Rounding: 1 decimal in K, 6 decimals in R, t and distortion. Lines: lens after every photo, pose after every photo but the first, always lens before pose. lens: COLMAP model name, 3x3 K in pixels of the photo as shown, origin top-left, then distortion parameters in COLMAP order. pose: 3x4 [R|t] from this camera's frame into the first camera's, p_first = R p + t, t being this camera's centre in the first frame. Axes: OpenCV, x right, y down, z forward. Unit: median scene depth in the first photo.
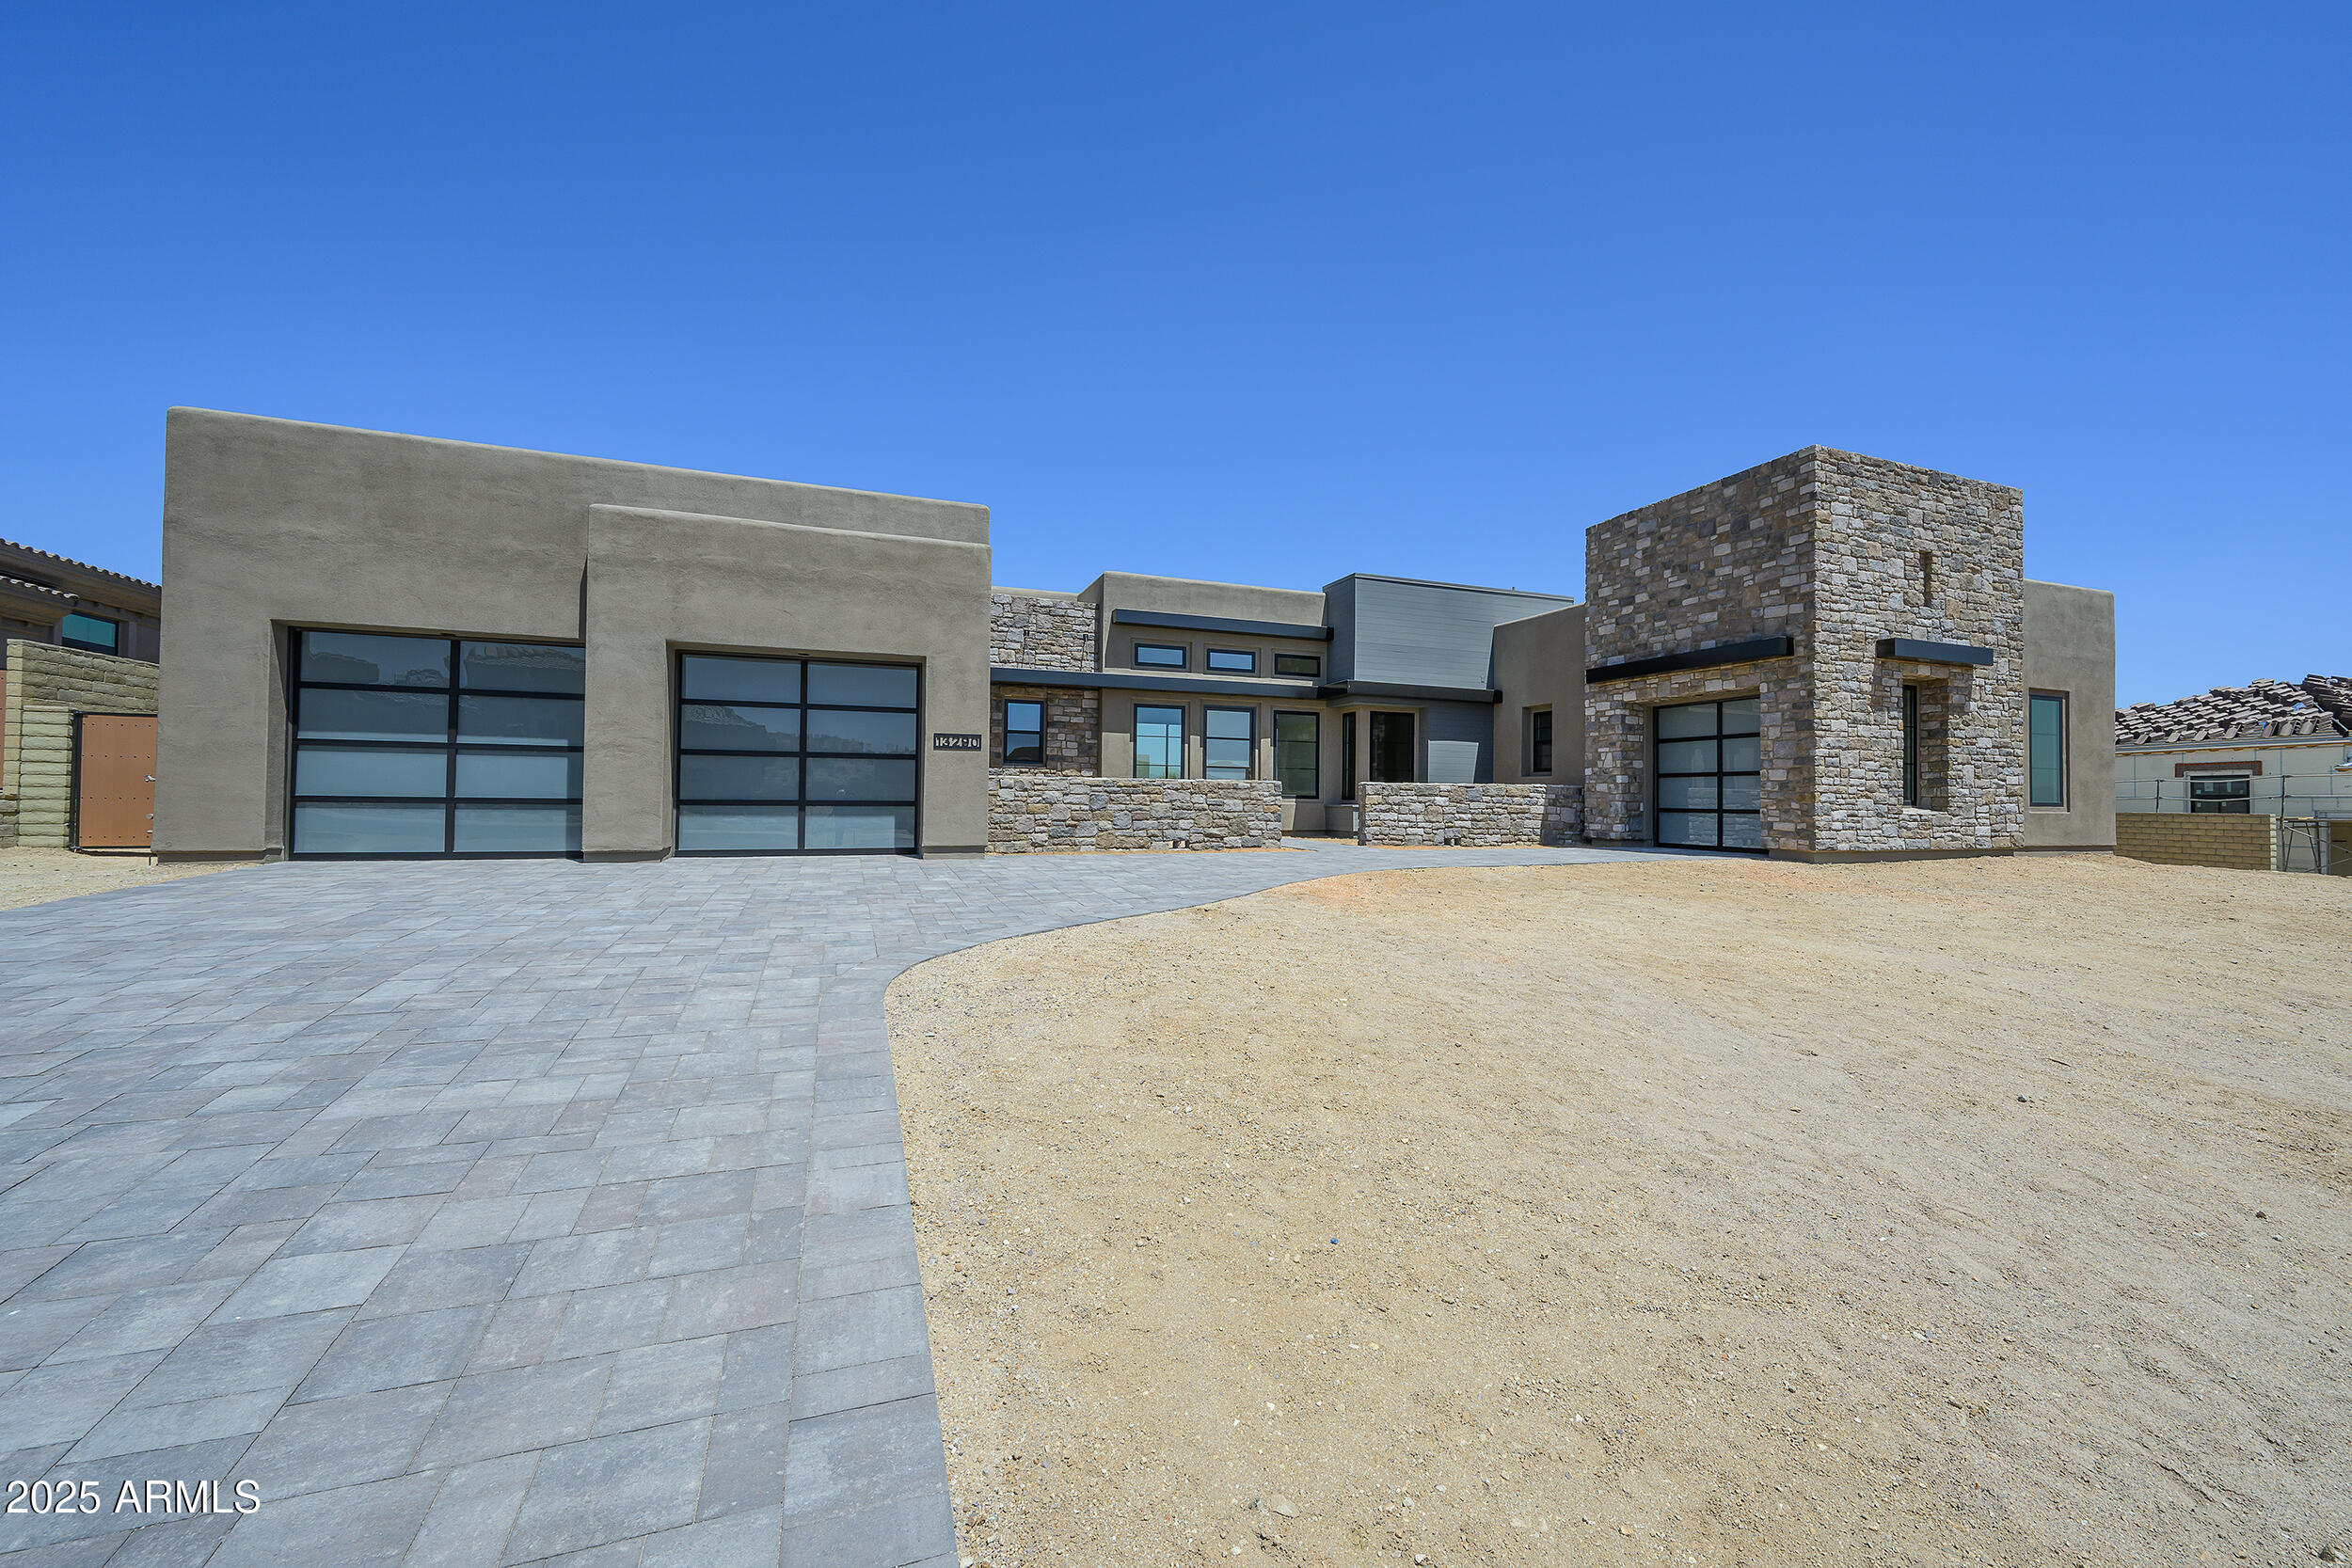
lens RADIAL K [[918.7, 0, 1172.2], [0, 918.7, 782.7], [0, 0, 1]] dist [-0.003603, -0.000055]
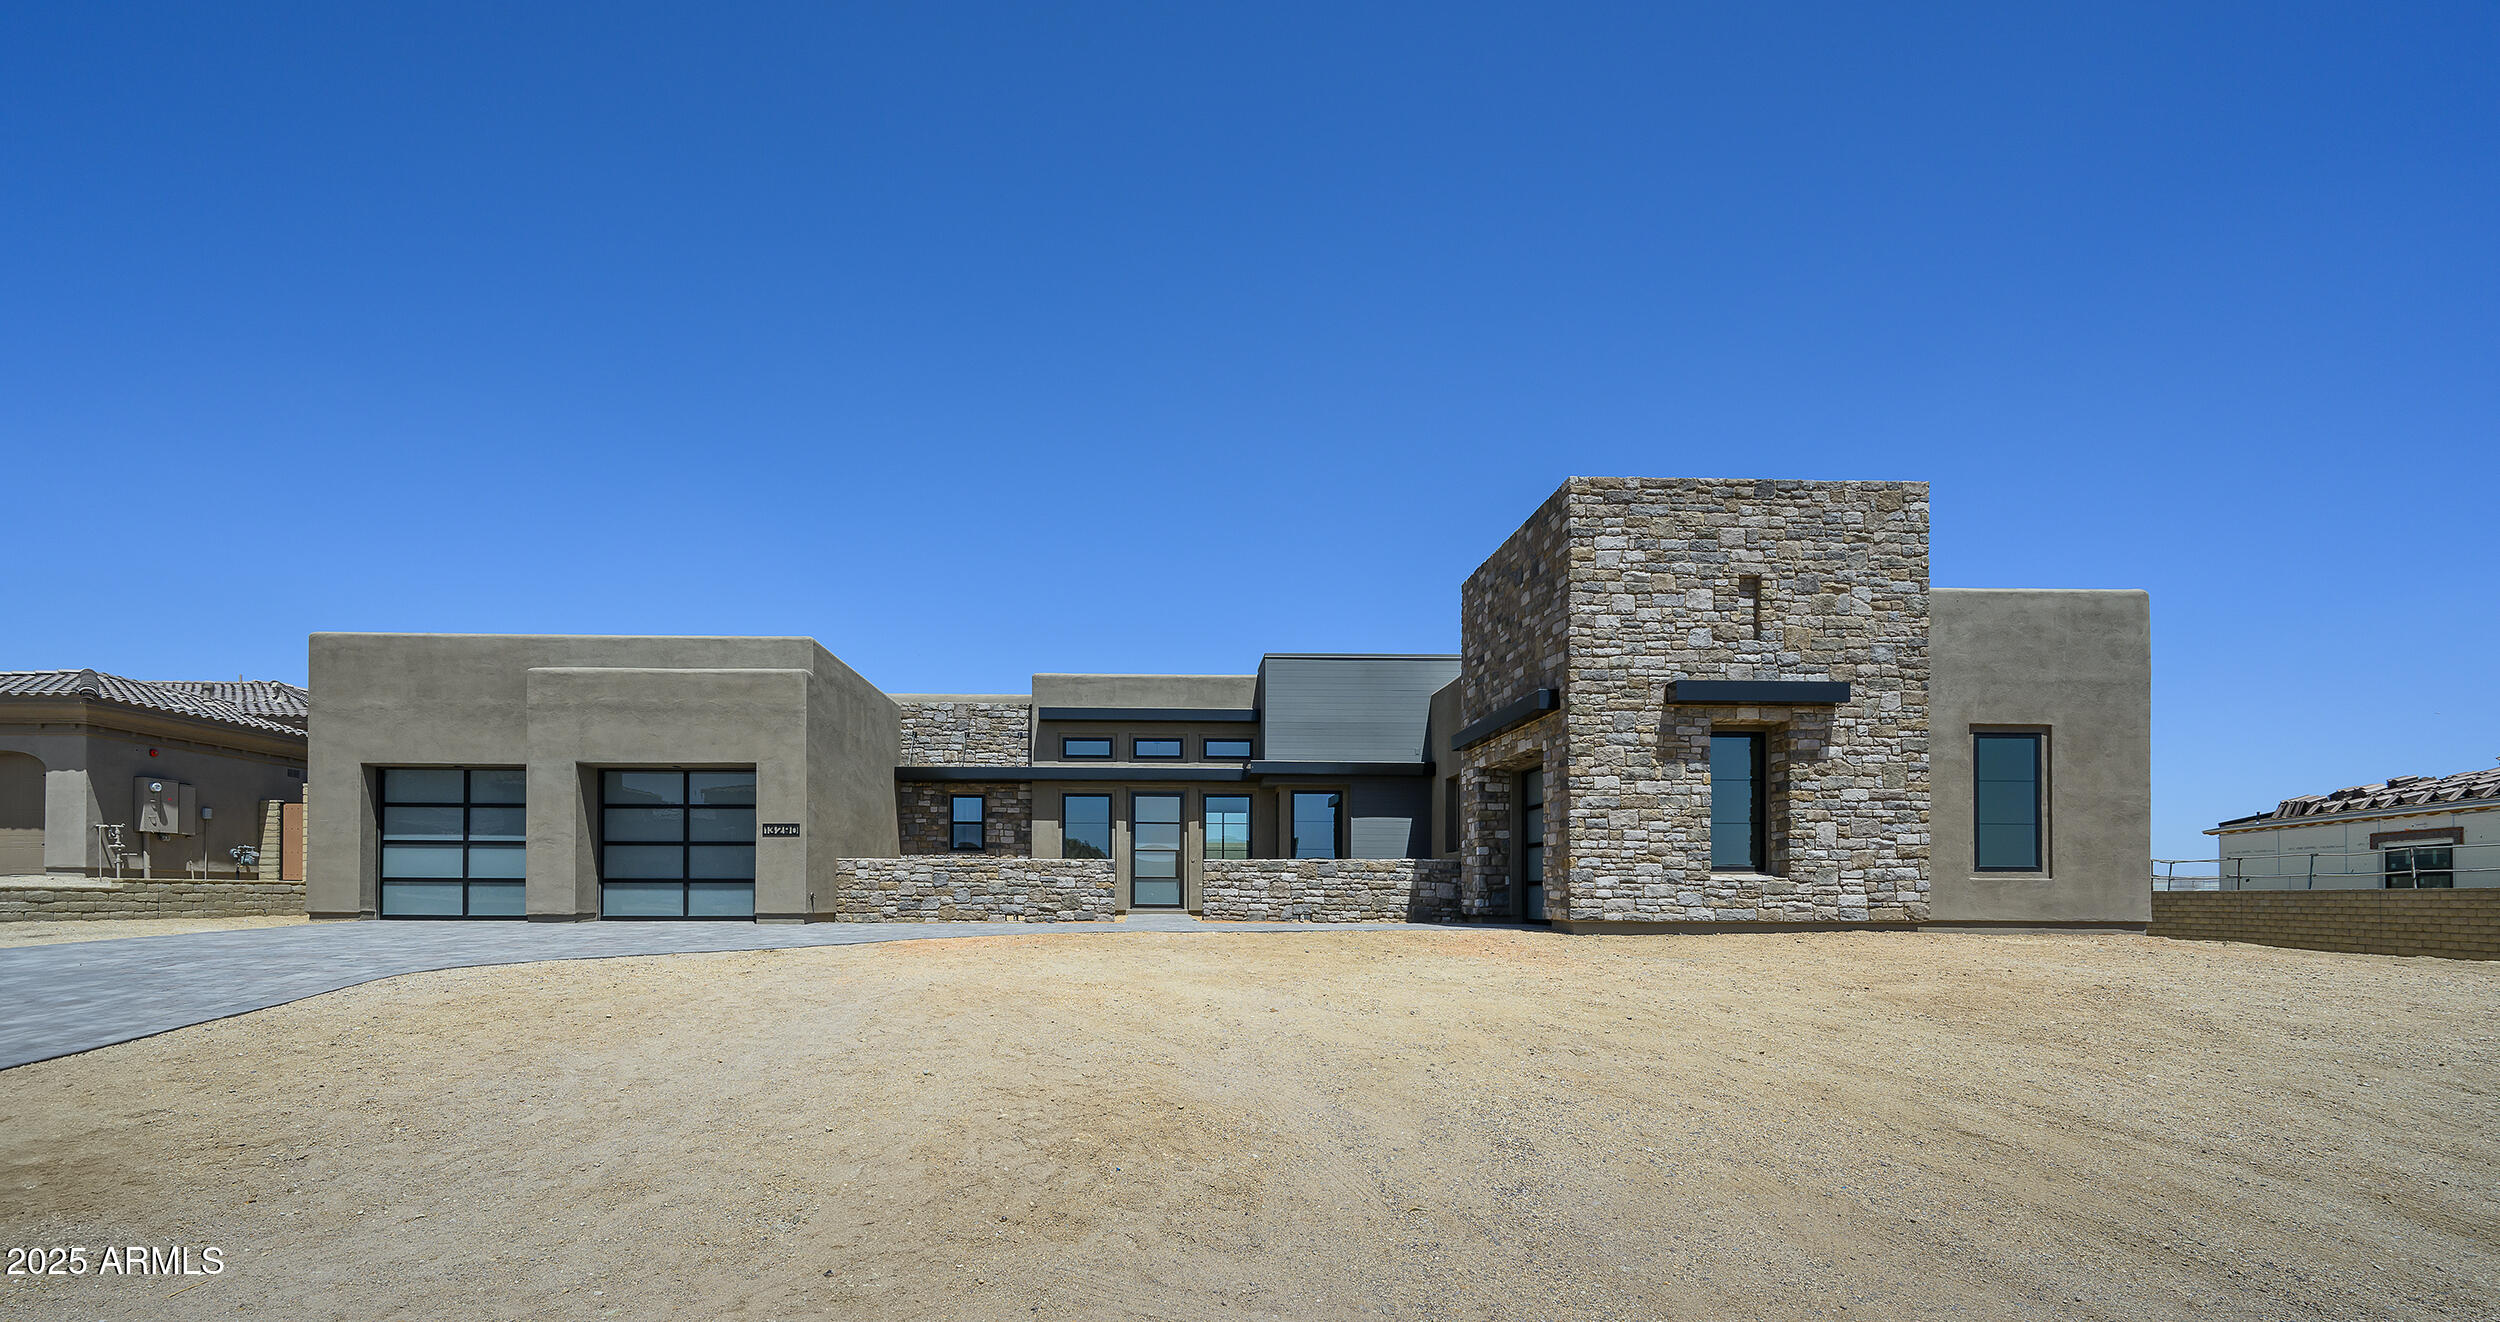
lens RADIAL K [[990.6, 0, 1216.8], [0, 990.6, 895.5], [0, 0, 1]] dist [-0.003618, -0.000197]
pose [[0.938359, -0.008721, -0.345553, 0.671892], [0.011992, 0.999901, 0.007329, 0.035721], [0.345455, -0.011021, 0.938371, -0.050037]]
